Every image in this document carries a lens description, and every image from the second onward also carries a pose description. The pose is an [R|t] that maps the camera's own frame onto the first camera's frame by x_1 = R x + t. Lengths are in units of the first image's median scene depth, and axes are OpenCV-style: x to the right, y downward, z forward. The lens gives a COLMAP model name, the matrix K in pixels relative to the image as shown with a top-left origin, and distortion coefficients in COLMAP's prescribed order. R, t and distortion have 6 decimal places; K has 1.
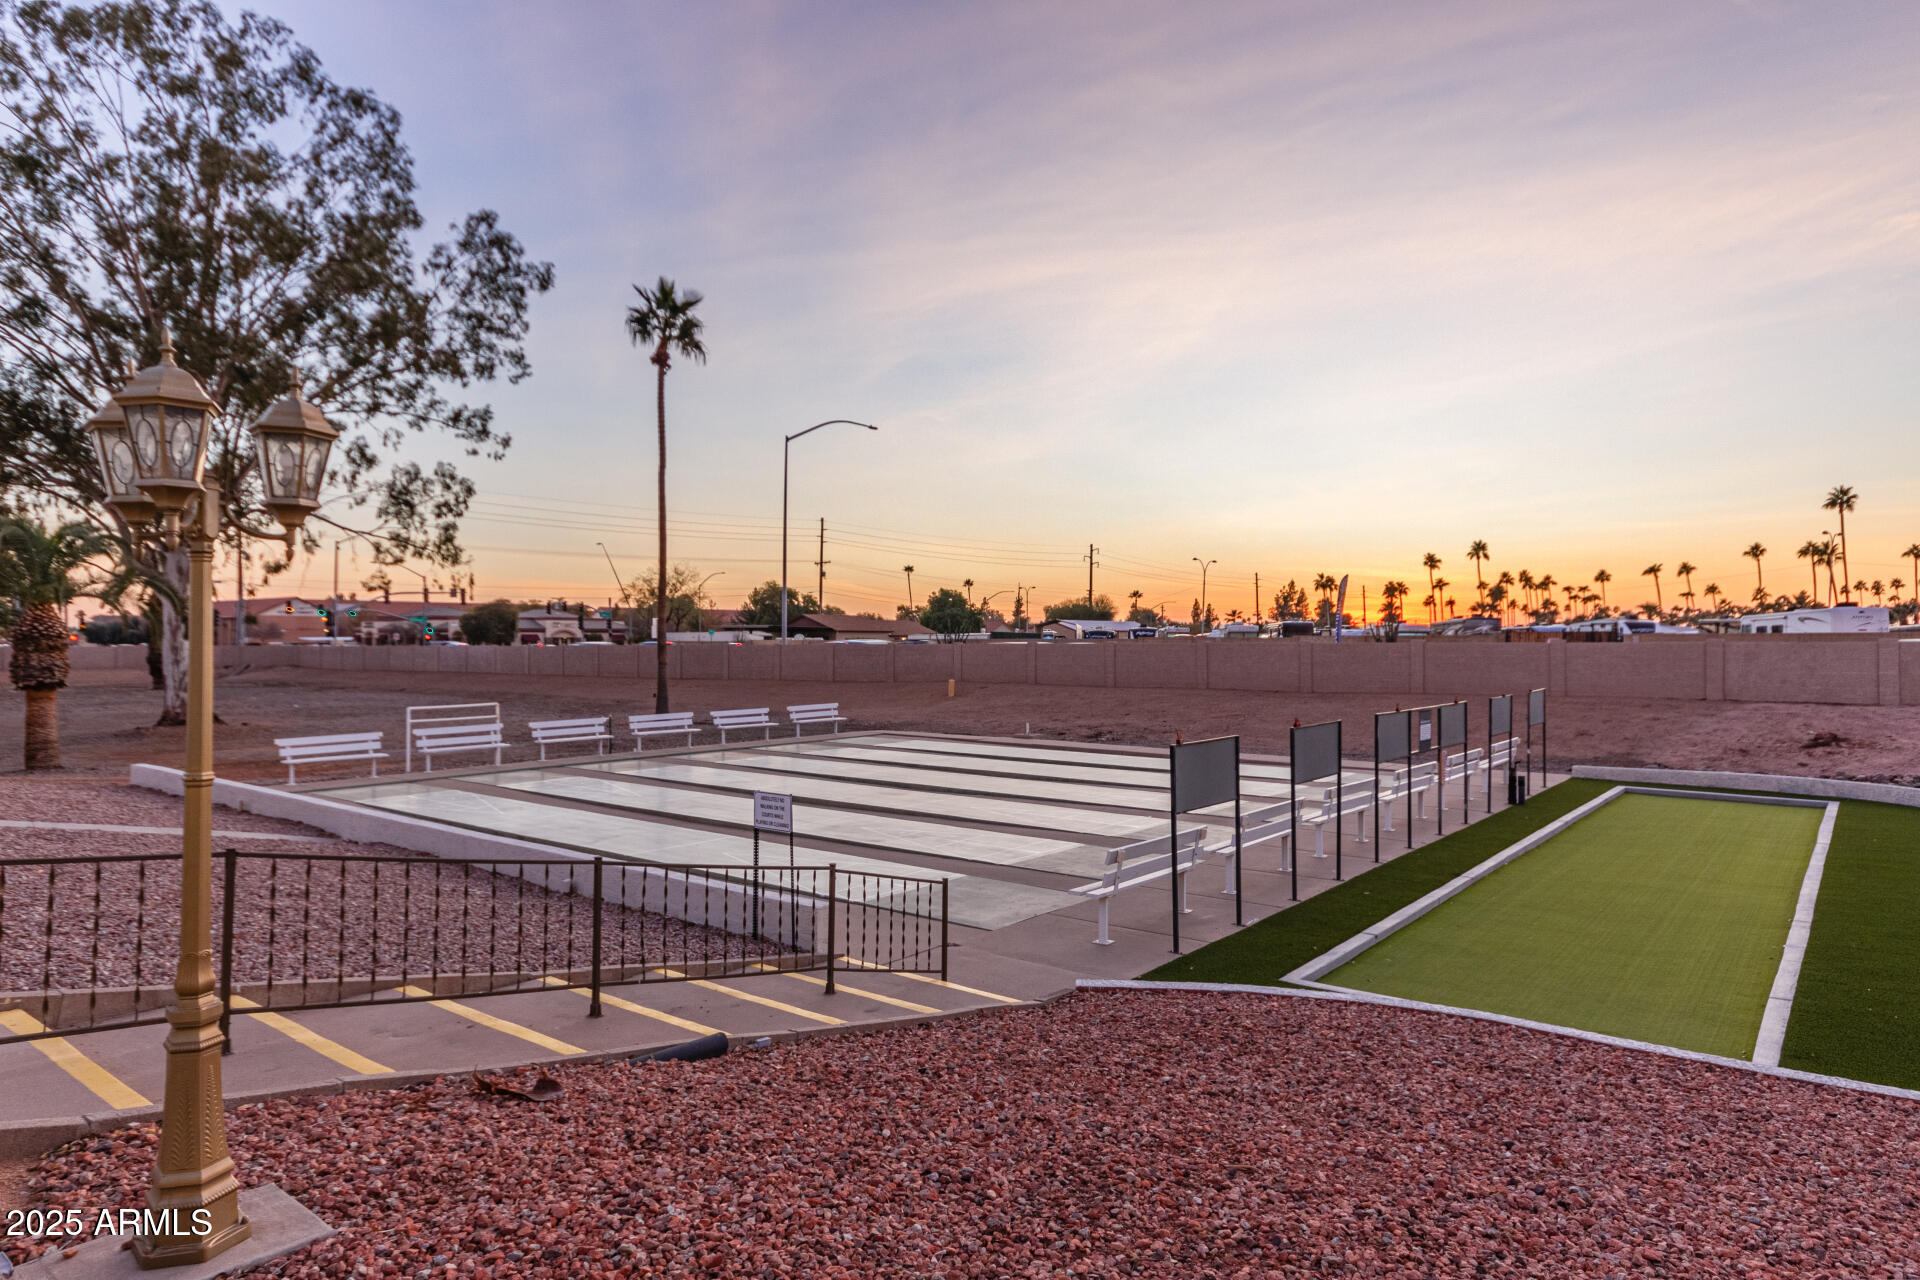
lens RADIAL K [[1136.6, 0, 960.0], [0, 1136.6, 640.0], [0, 0, 1]] dist [0.004034, 0.001250]
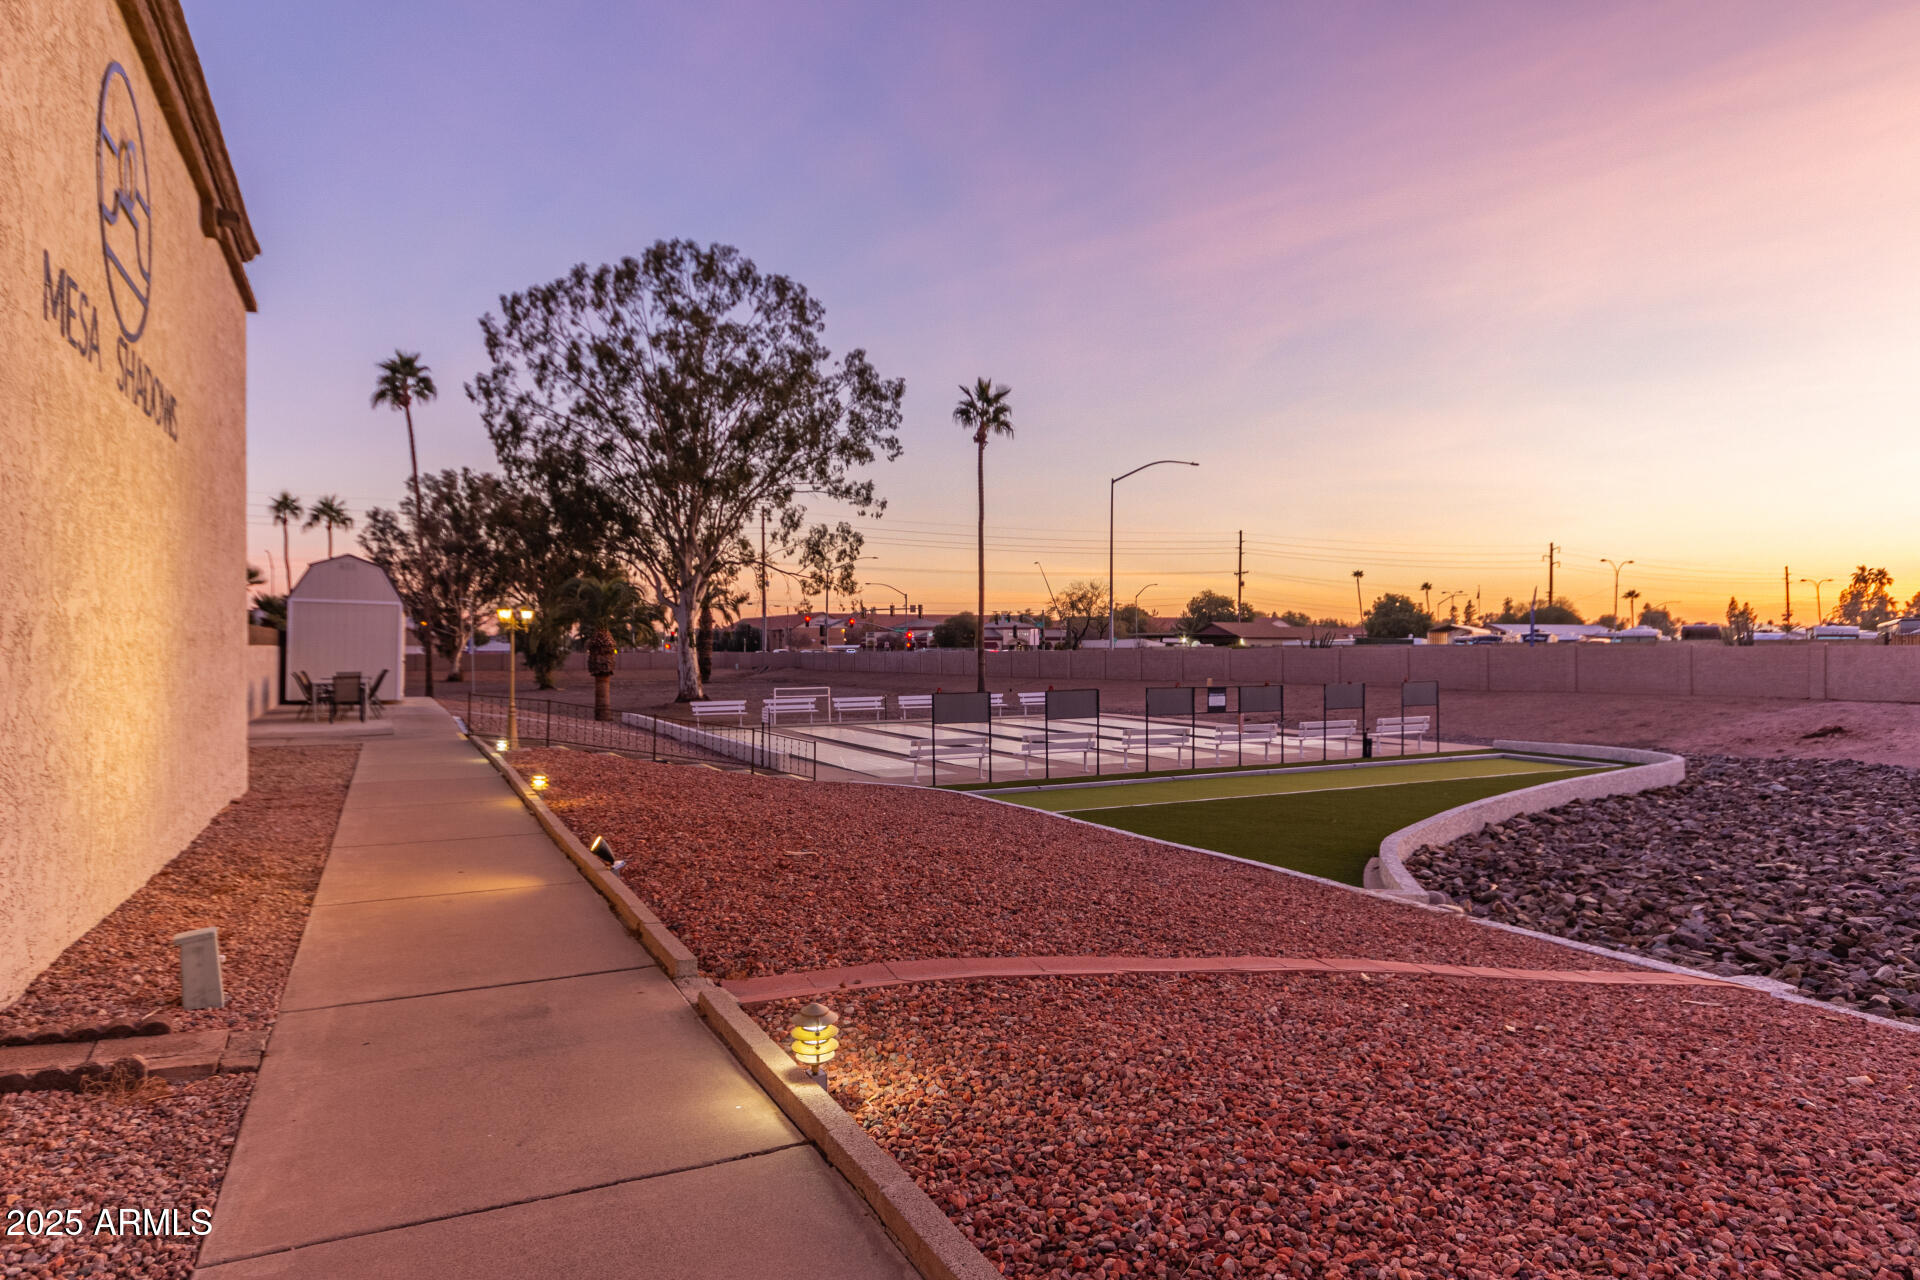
lens RADIAL K [[1136.6, 0, 960.0], [0, 1136.6, 640.0], [0, 0, 1]] dist [0.004034, 0.001250]
pose [[0.910623, -0.005452, -0.413201, 0.265430], [0.003150, 0.999975, -0.006251, 0.000519], [0.413225, 0.004391, 0.910618, -0.231884]]
